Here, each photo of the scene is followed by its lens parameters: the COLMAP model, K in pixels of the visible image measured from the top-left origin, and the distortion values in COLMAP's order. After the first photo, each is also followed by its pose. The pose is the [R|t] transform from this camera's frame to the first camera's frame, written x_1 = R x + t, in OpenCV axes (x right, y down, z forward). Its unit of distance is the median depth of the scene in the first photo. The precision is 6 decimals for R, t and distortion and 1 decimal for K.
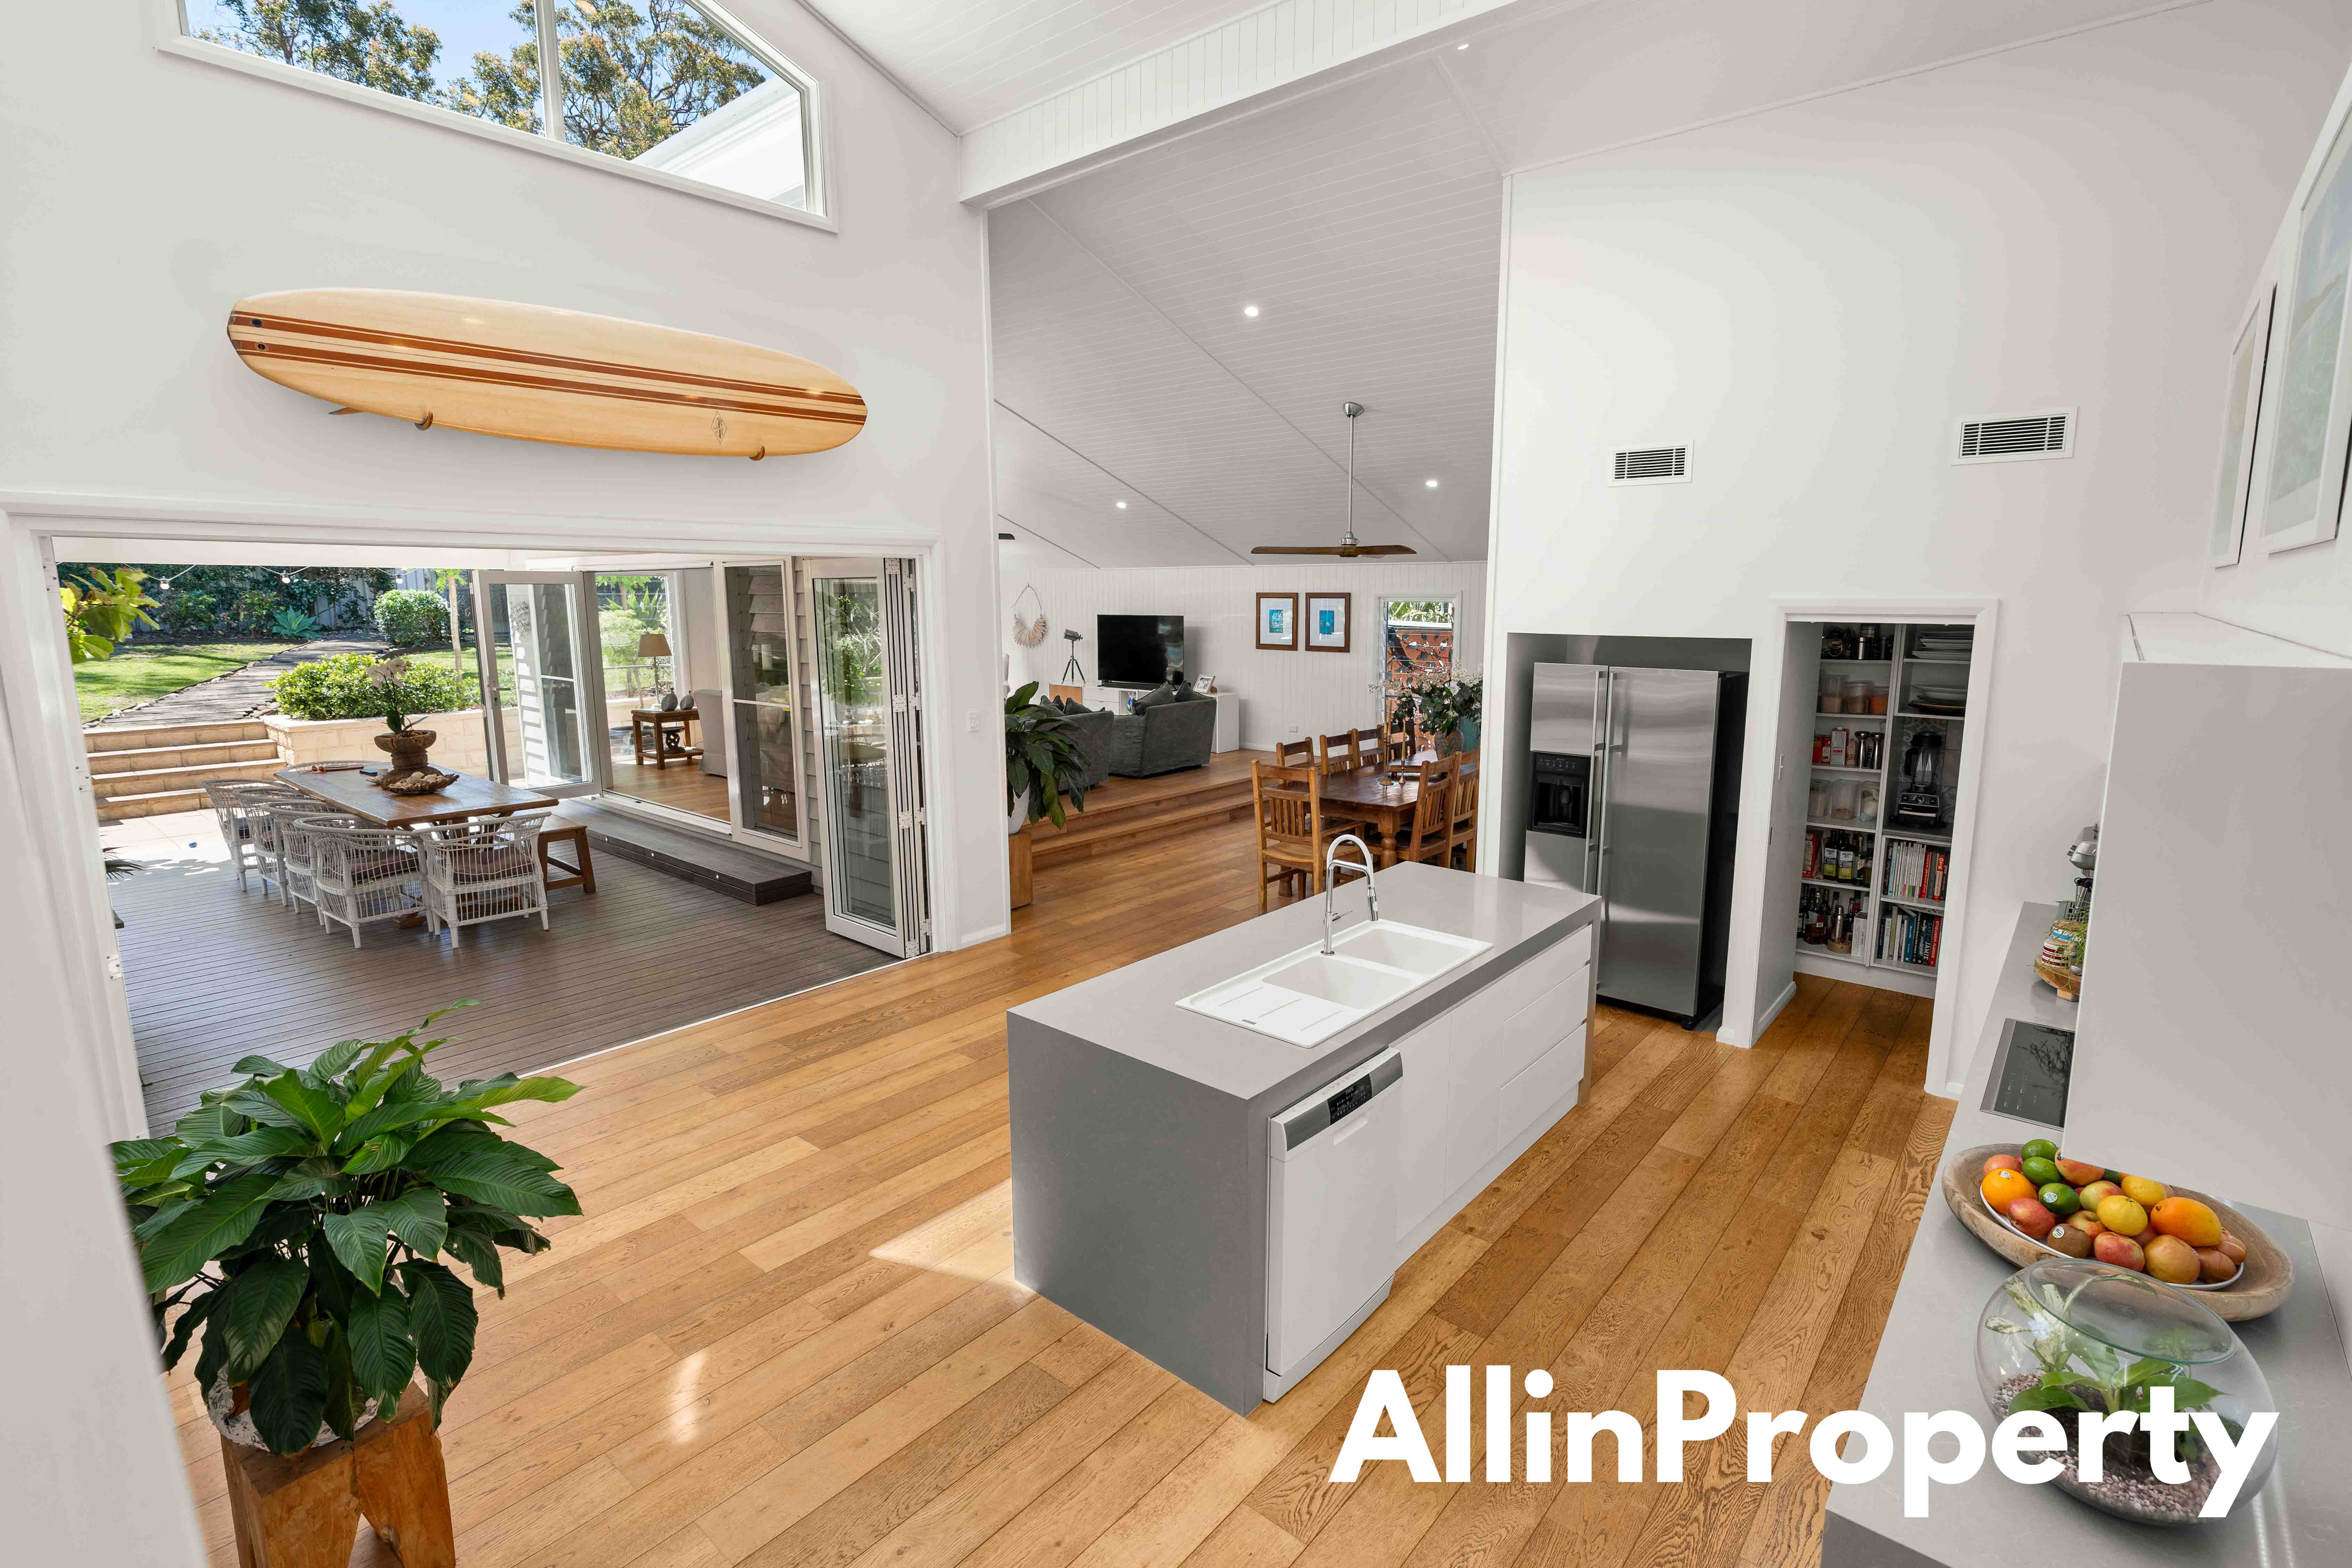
lens RADIAL K [[1081.3, 0, 1171.8], [0, 1081.3, 765.3], [0, 0, 1]] dist [0.002739, 0.000017]
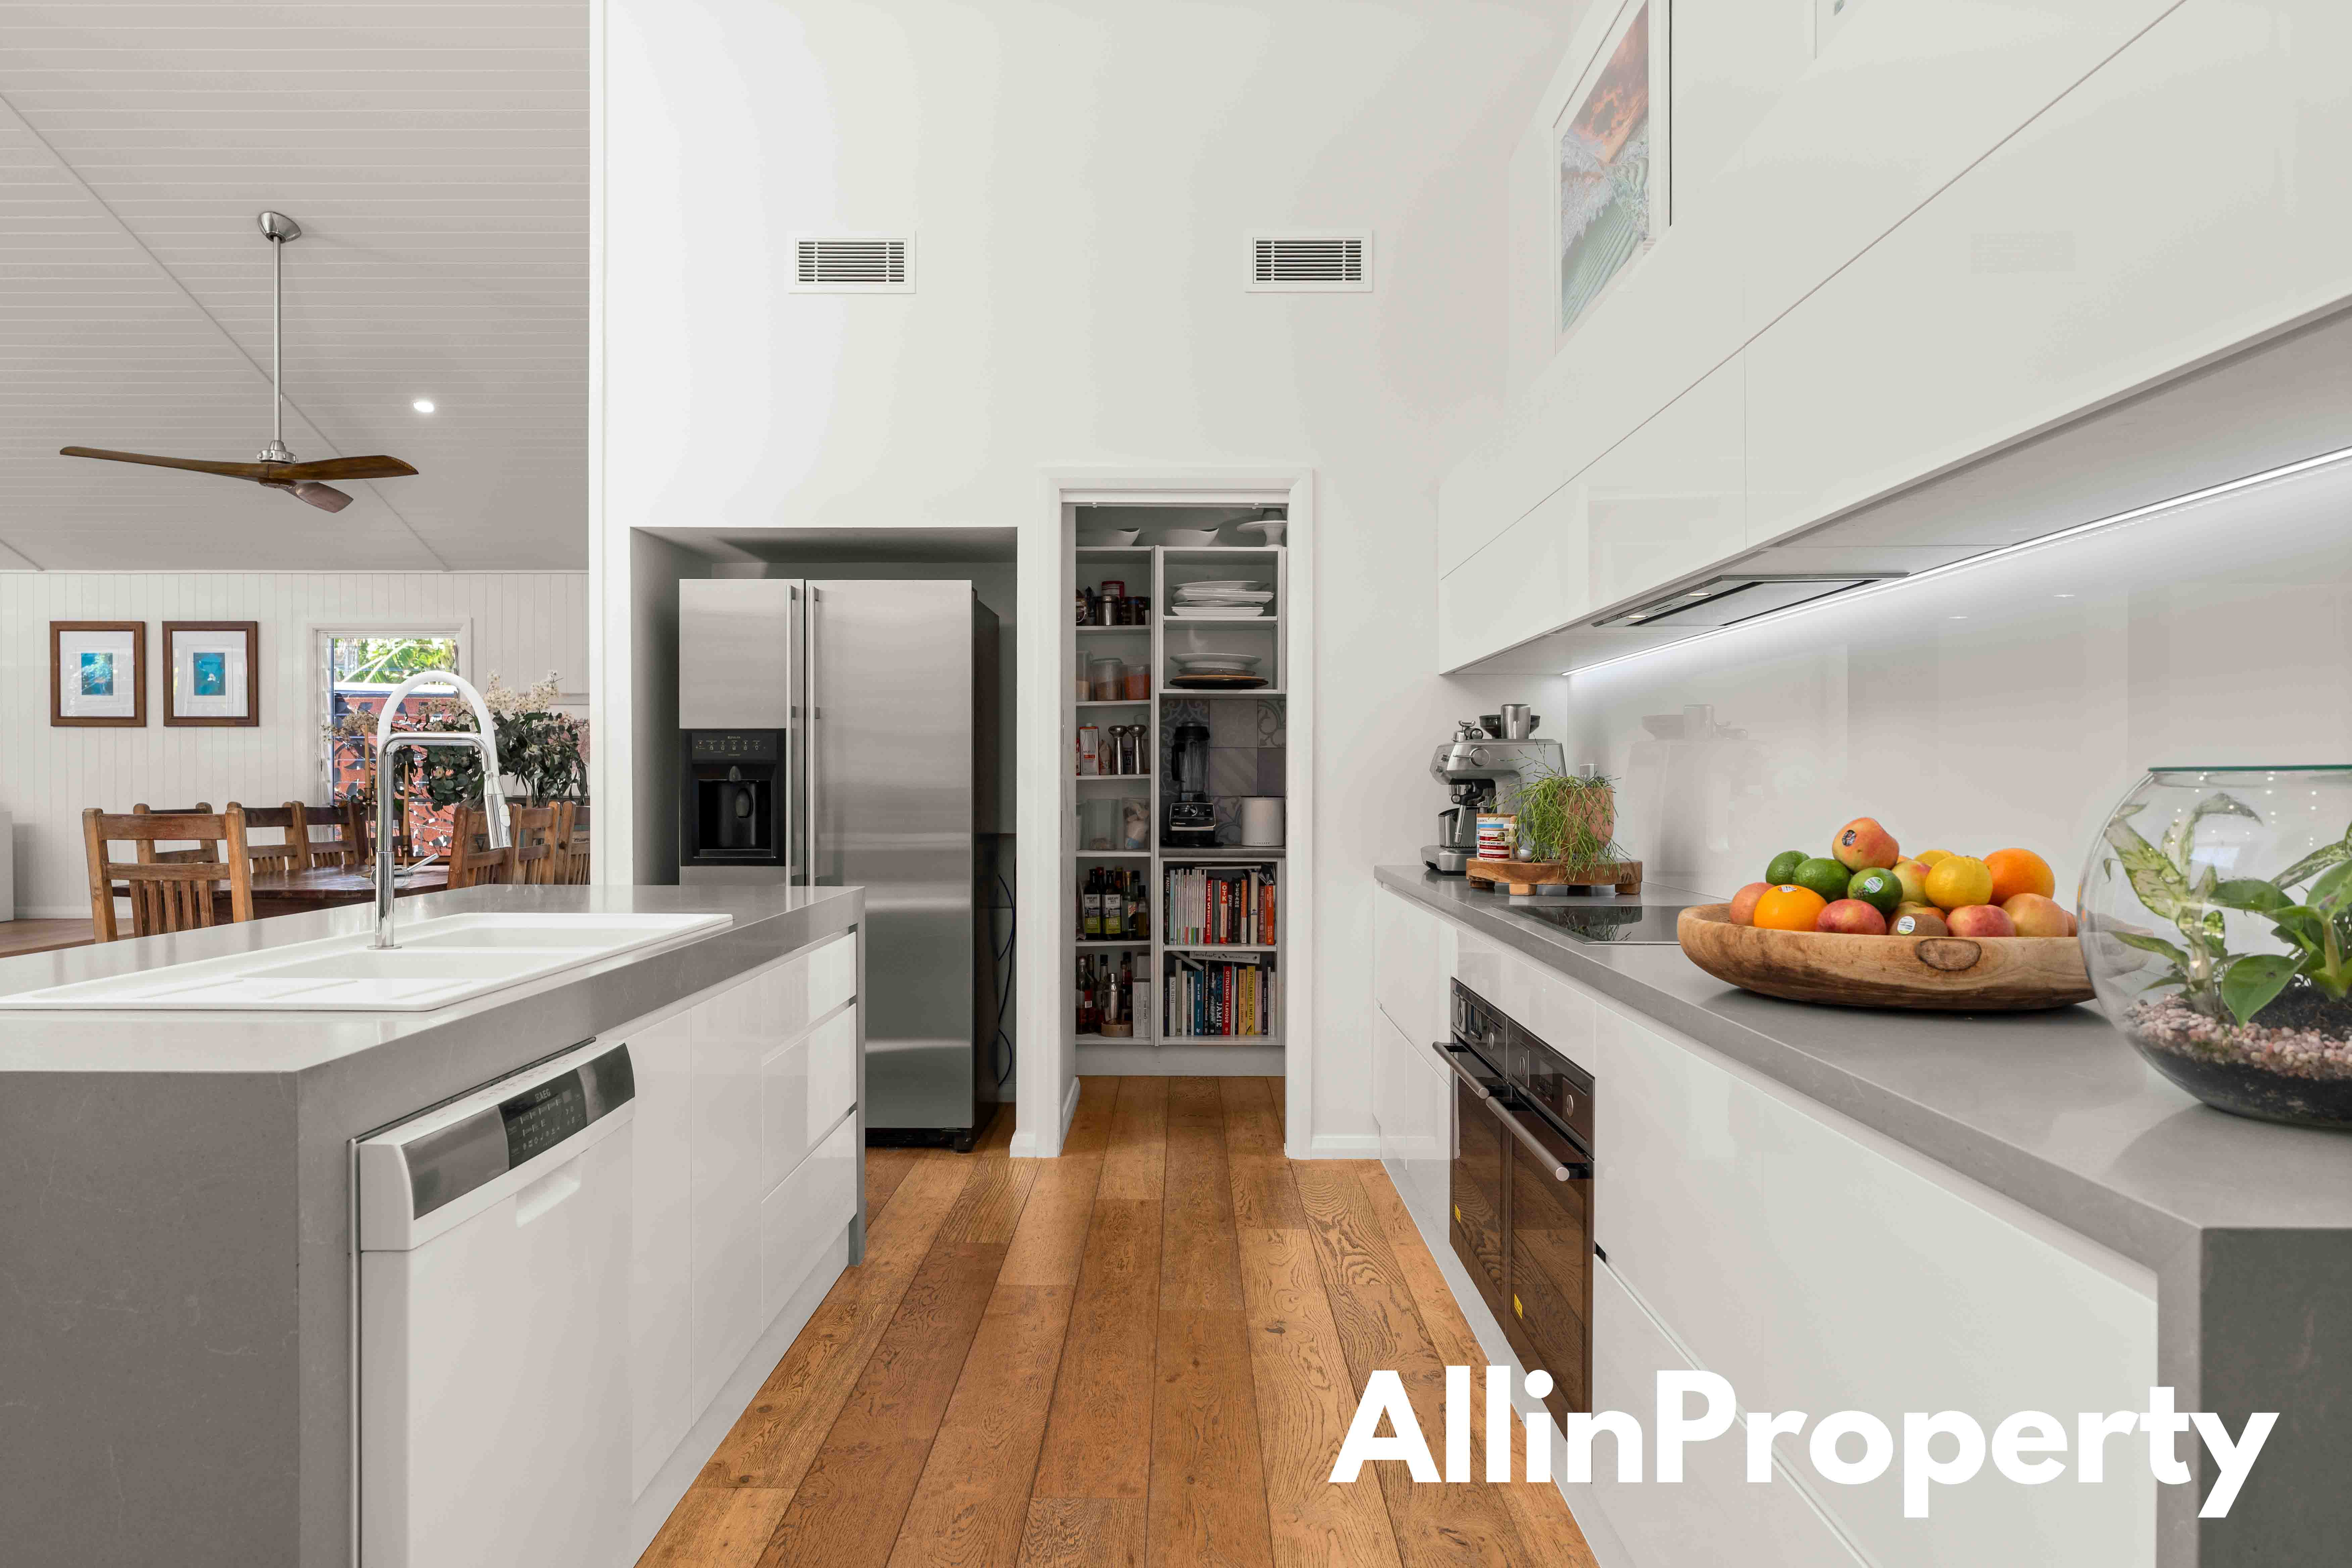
lens RADIAL K [[1601.7, 0, 1185.4], [0, 1601.7, 799.0], [0, 0, 1]] dist [-0.003206, 0.000768]
pose [[0.760073, -0.000655, 0.649838, -0.021429], [0.085233, 0.991461, -0.098692, 0.134501], [-0.644224, 0.130401, 0.753638, 0.187342]]
